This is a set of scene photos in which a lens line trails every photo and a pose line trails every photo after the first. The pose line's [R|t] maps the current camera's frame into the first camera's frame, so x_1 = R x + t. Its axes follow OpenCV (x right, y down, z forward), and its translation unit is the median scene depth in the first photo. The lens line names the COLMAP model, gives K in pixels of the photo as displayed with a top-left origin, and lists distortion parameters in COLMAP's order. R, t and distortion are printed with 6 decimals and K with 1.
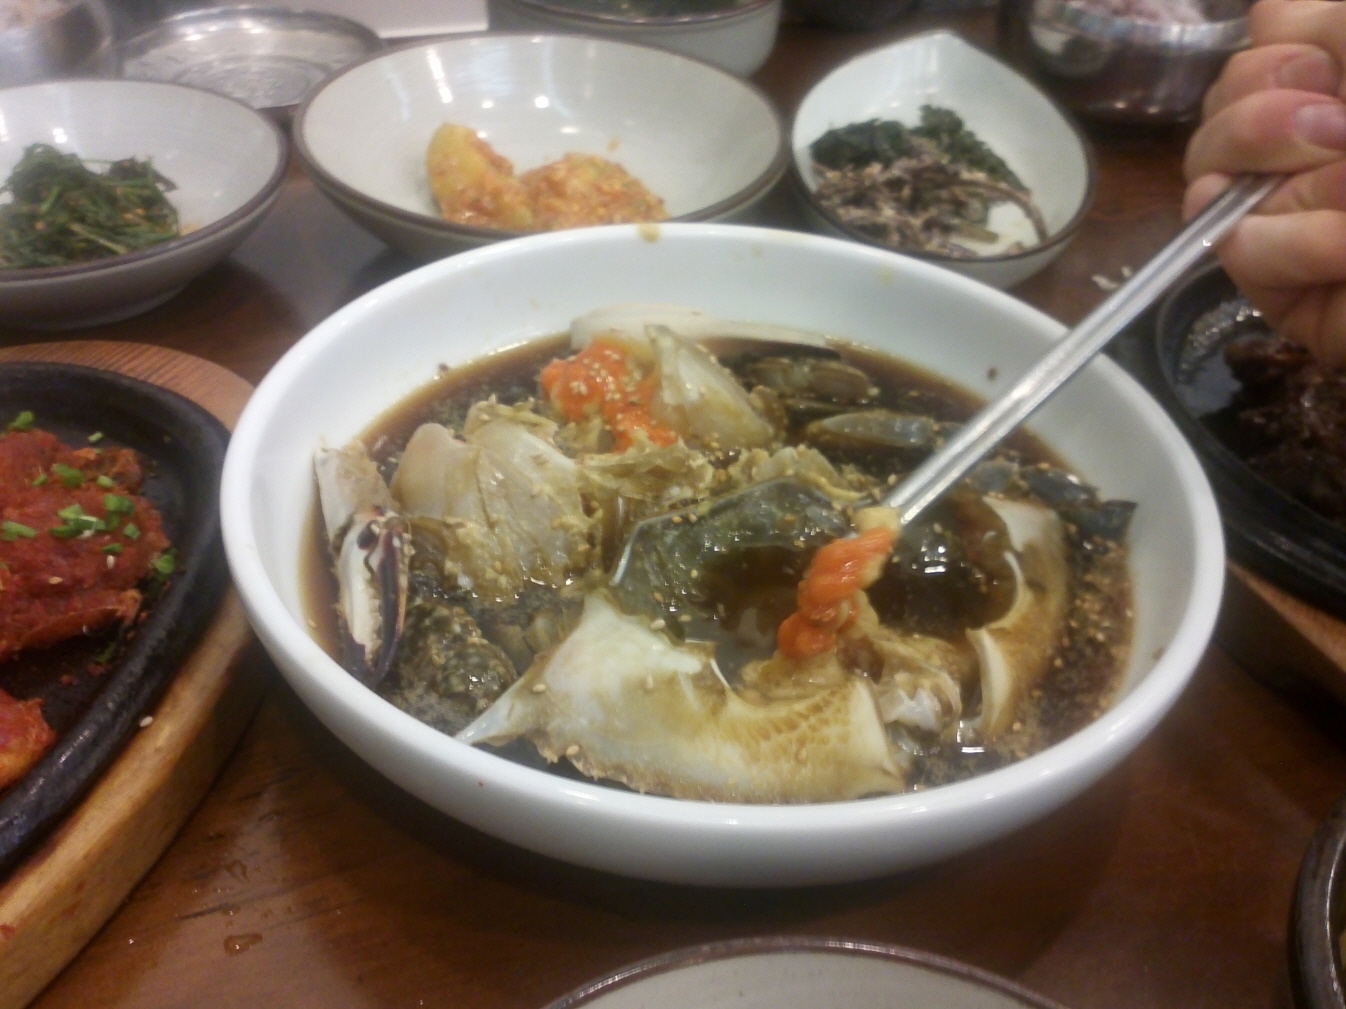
lens RADIAL K [[1158.6, 0, 673.0], [0, 1158.6, 504.5], [0, 0, 1]] dist [0.047785, 0.000013]
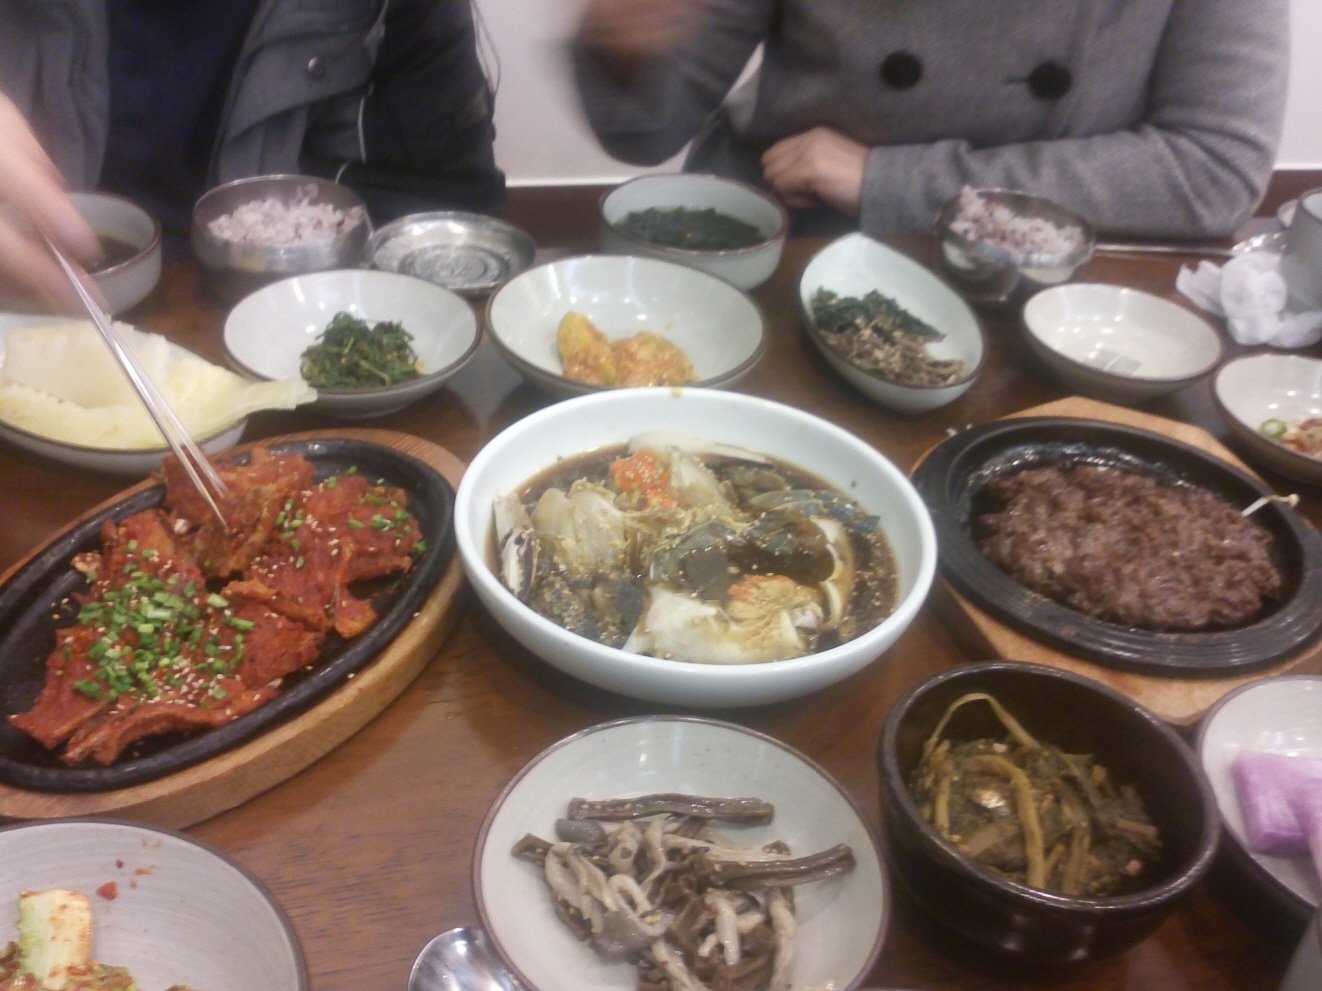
lens RADIAL K [[1137.9, 0, 661.0], [0, 1137.9, 495.5], [0, 0, 1]] dist [0.047785, 0.000013]
pose [[0.993707, 0.077740, -0.080634, 0.129040], [-0.083031, 0.994459, -0.064481, 0.051196], [0.075175, 0.070771, 0.994656, -0.886125]]
